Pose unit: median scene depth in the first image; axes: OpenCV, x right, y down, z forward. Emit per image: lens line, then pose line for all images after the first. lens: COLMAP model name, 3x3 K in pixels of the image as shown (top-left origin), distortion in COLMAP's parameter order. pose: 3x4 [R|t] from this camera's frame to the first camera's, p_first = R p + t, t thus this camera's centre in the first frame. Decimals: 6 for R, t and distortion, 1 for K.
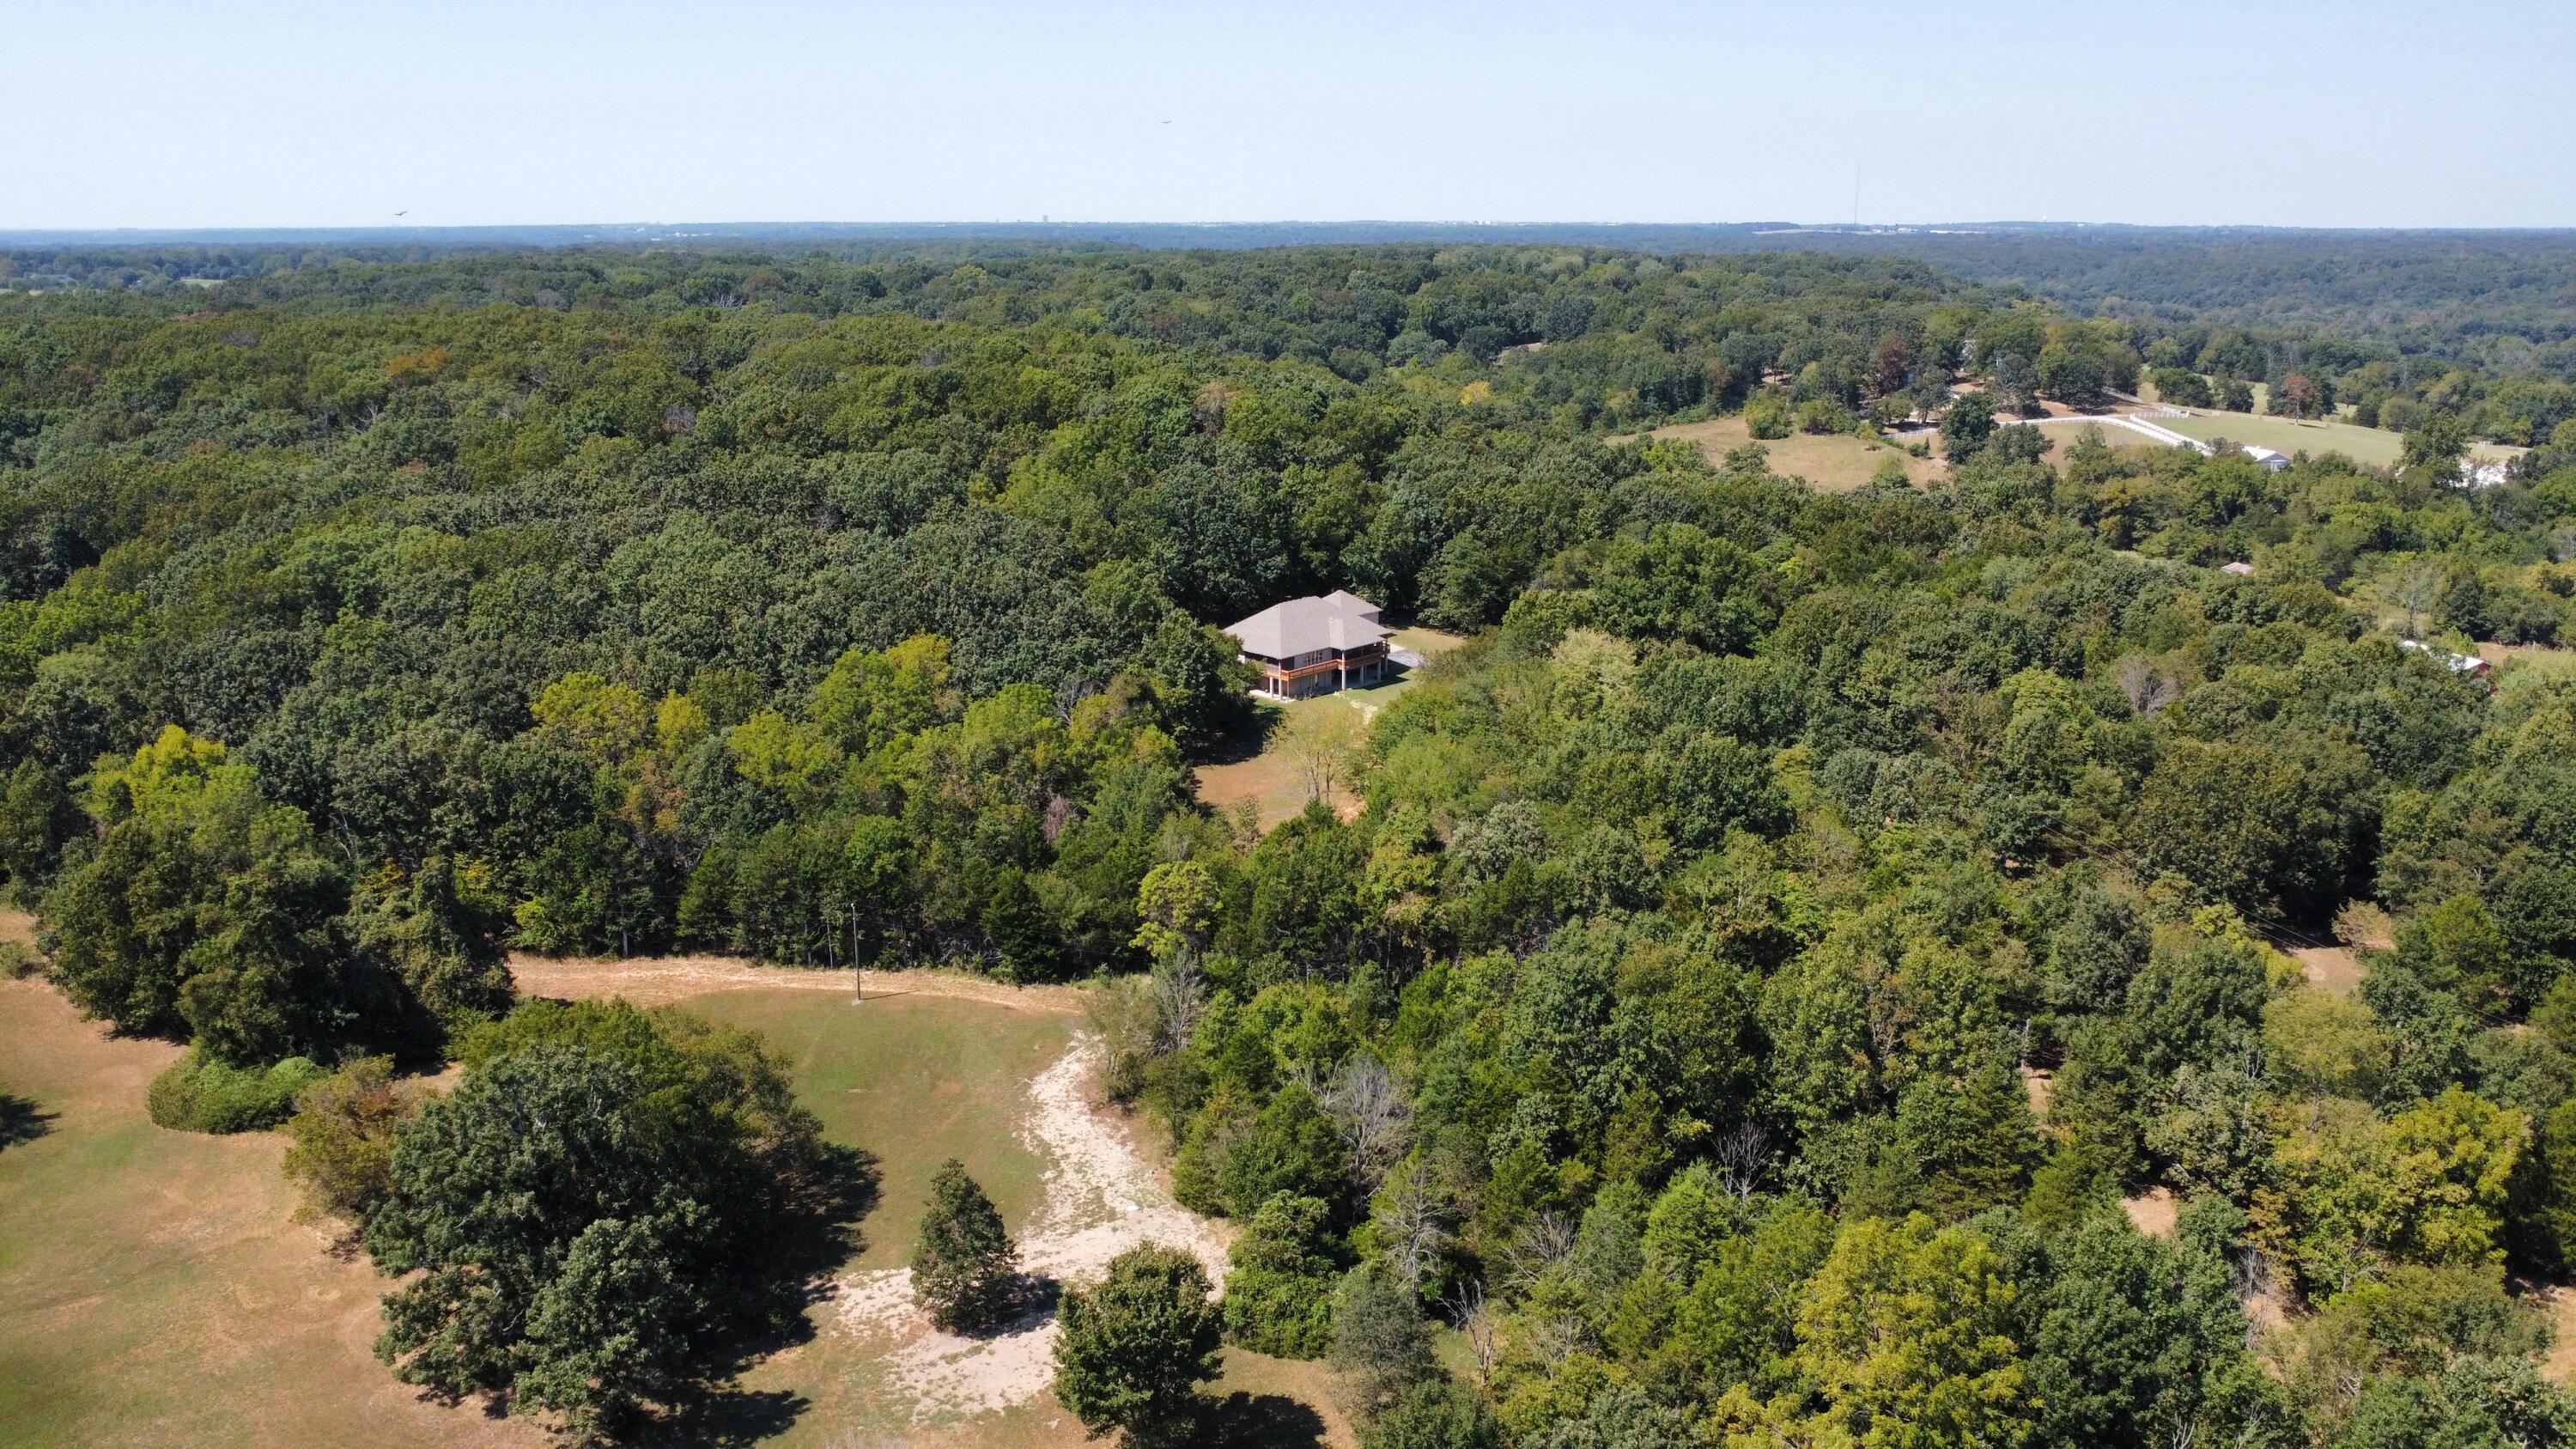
lens RADIAL K [[1850.9, 0, 1282.9], [0, 1850.9, 728.5], [0, 0, 1]] dist [-0.025653, -0.009643]
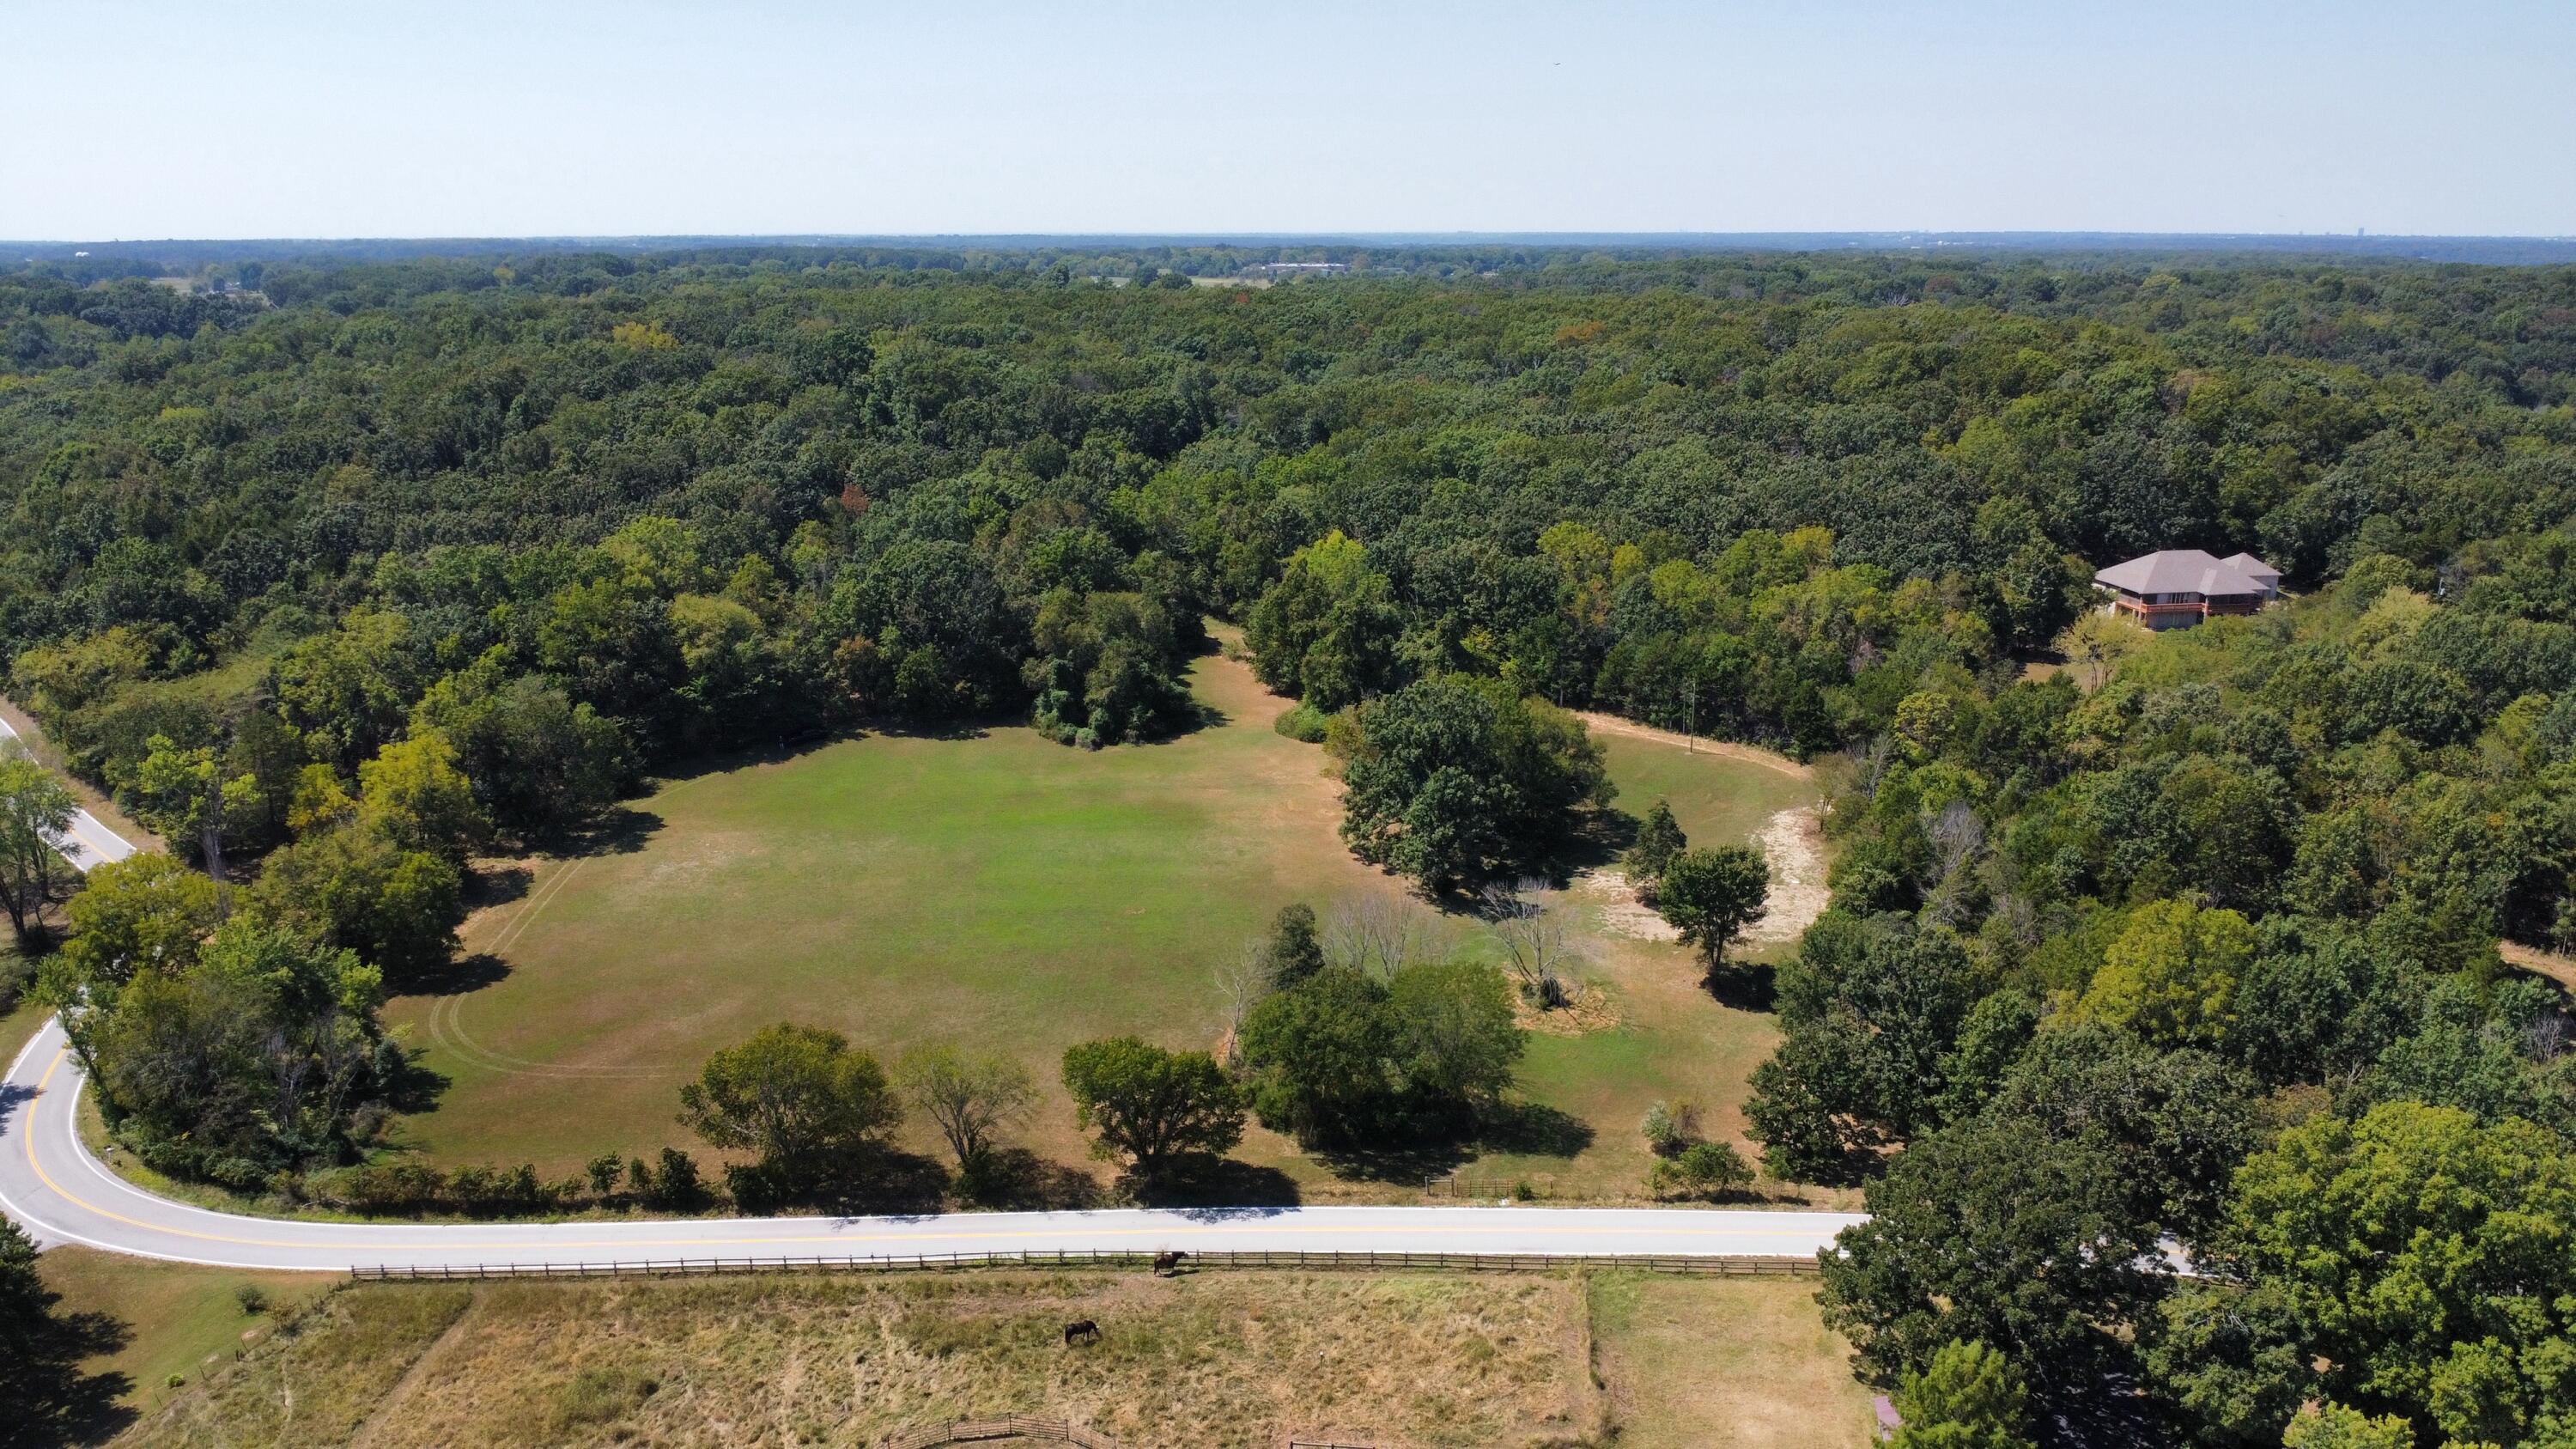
lens RADIAL K [[1850.9, 0, 1282.9], [0, 1850.9, 728.5], [0, 0, 1]] dist [-0.025653, -0.009643]
pose [[0.799473, 0.155564, -0.580209, 0.251714], [-0.158160, 0.986317, 0.046520, 0.078471], [0.579507, 0.054575, 0.813138, -0.264577]]
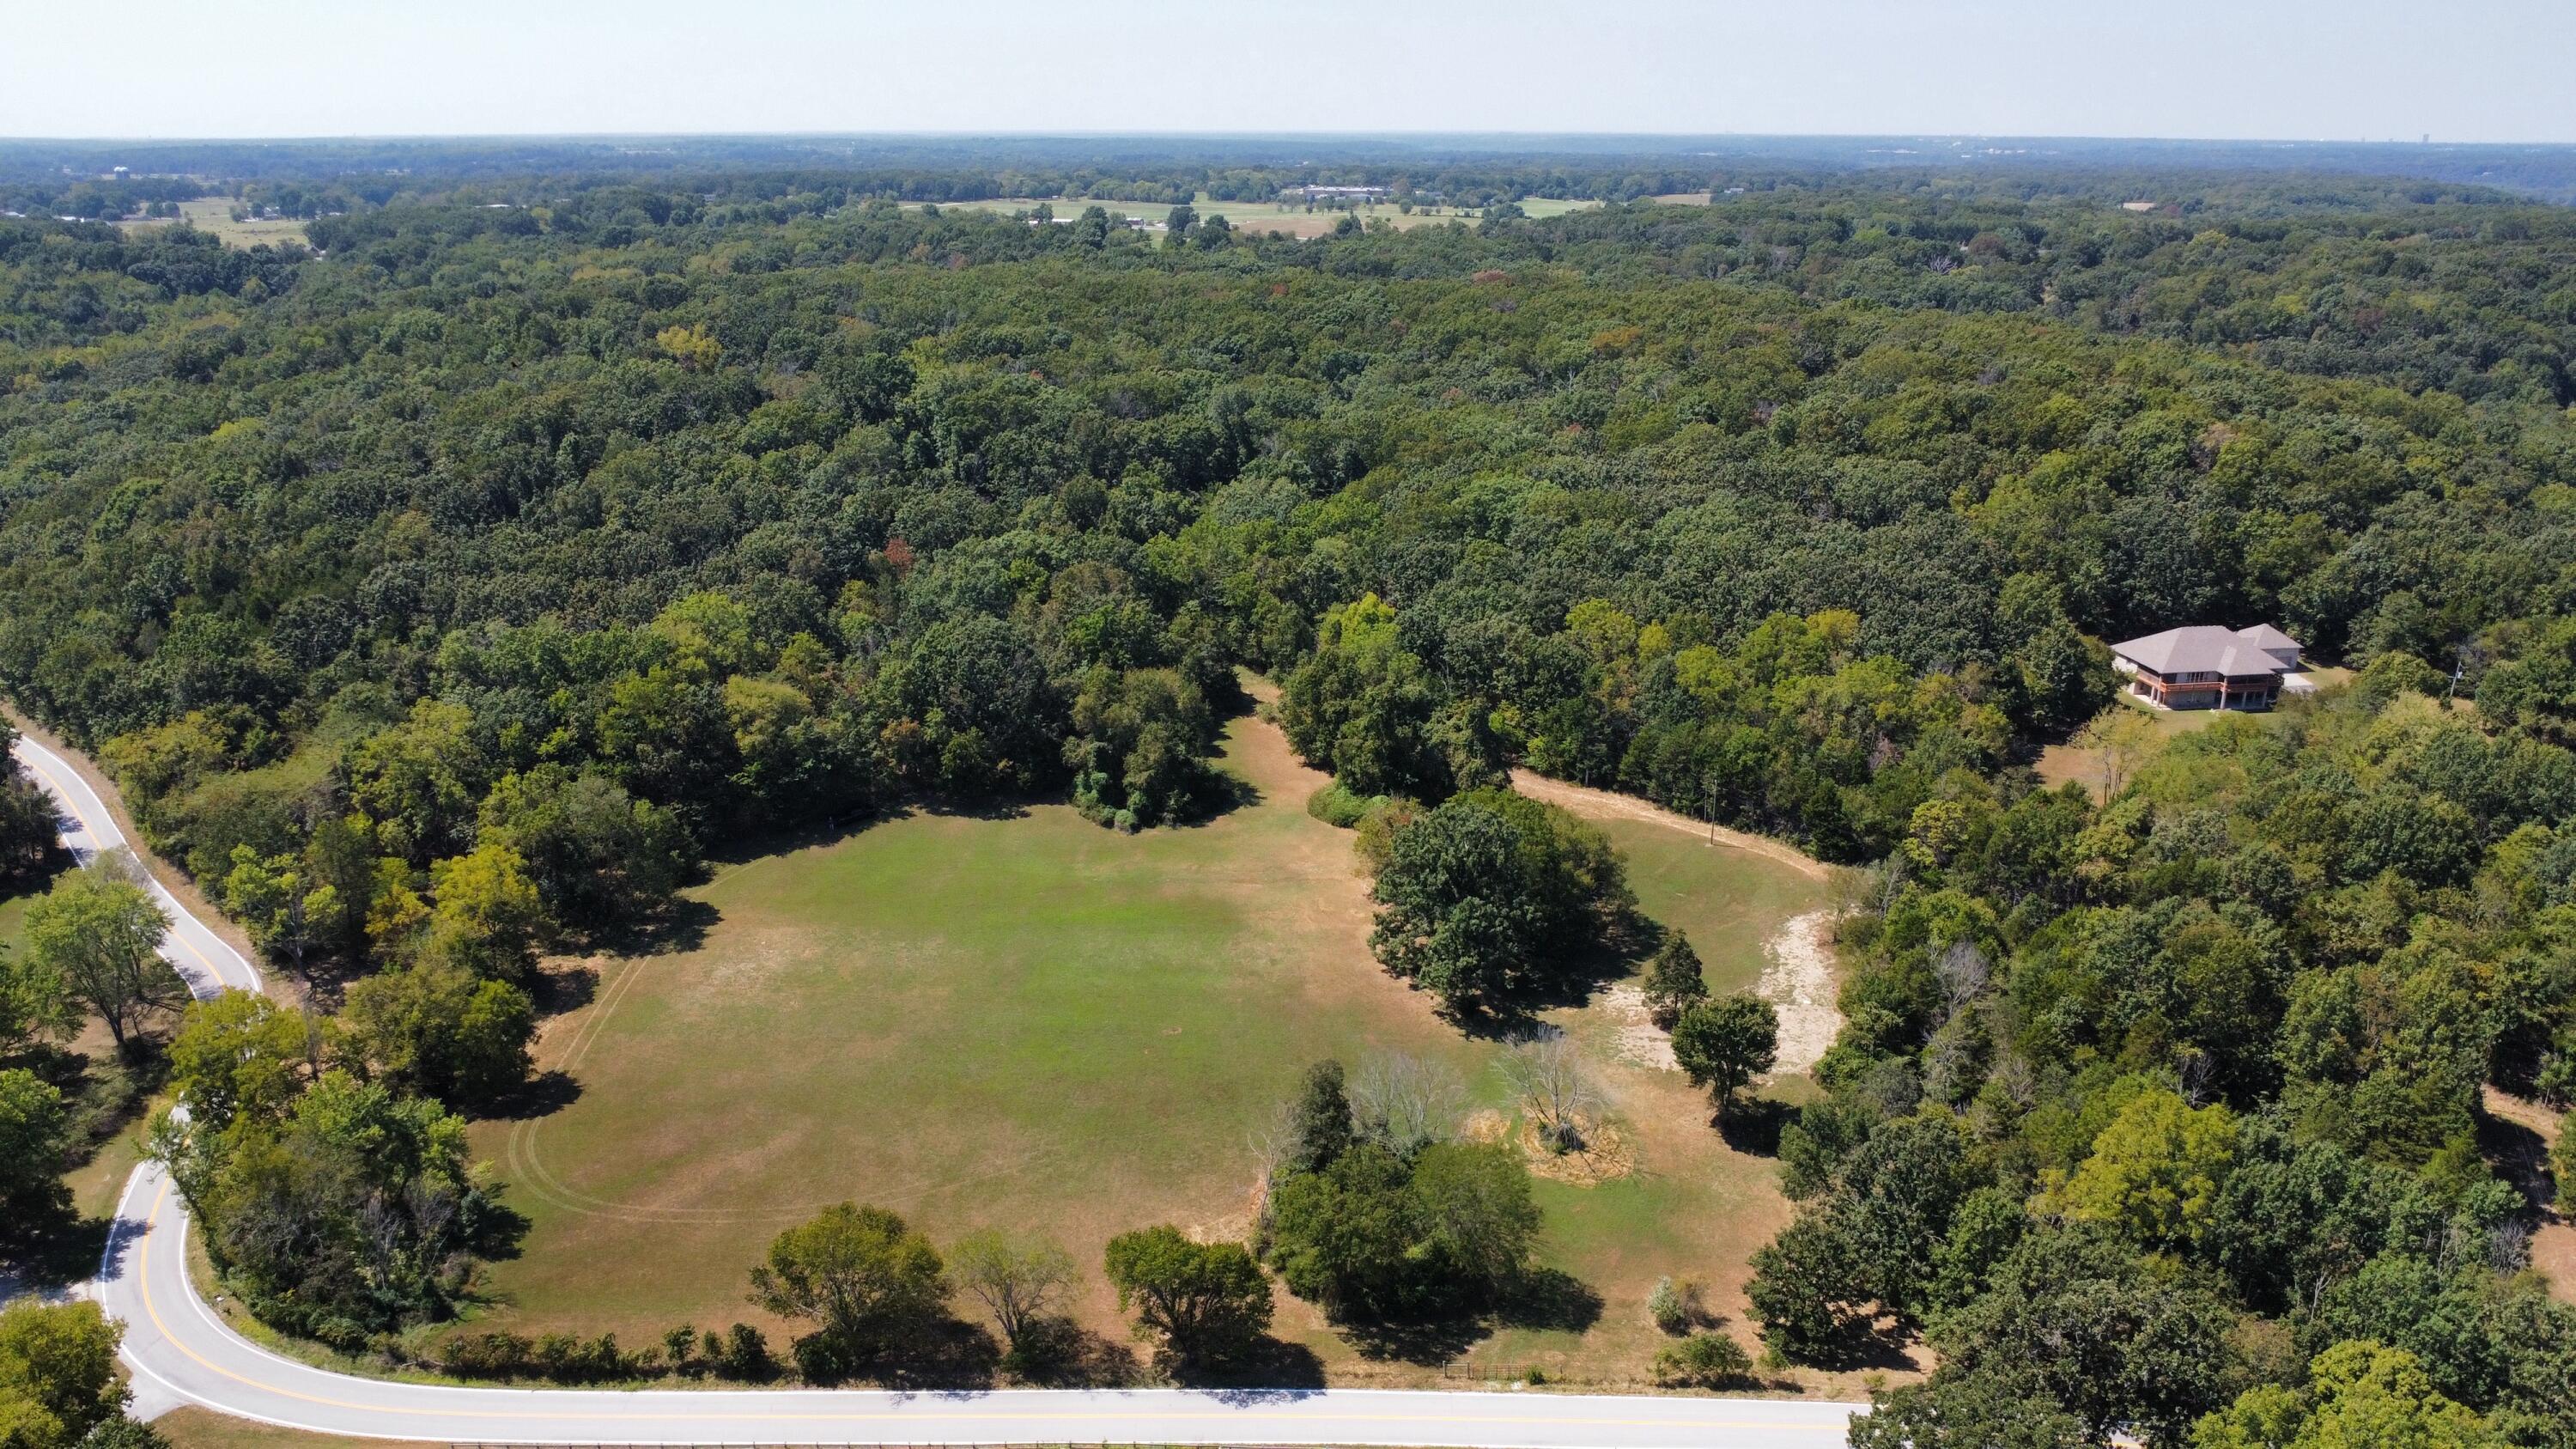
lens RADIAL K [[1850.9, 0, 1282.9], [0, 1850.9, 728.5], [0, 0, 1]] dist [-0.025653, -0.009643]
pose [[0.787284, 0.192563, -0.585751, 0.252589], [-0.165552, 0.981115, 0.100026, -0.026980], [0.593950, 0.018223, 0.804295, -0.294377]]
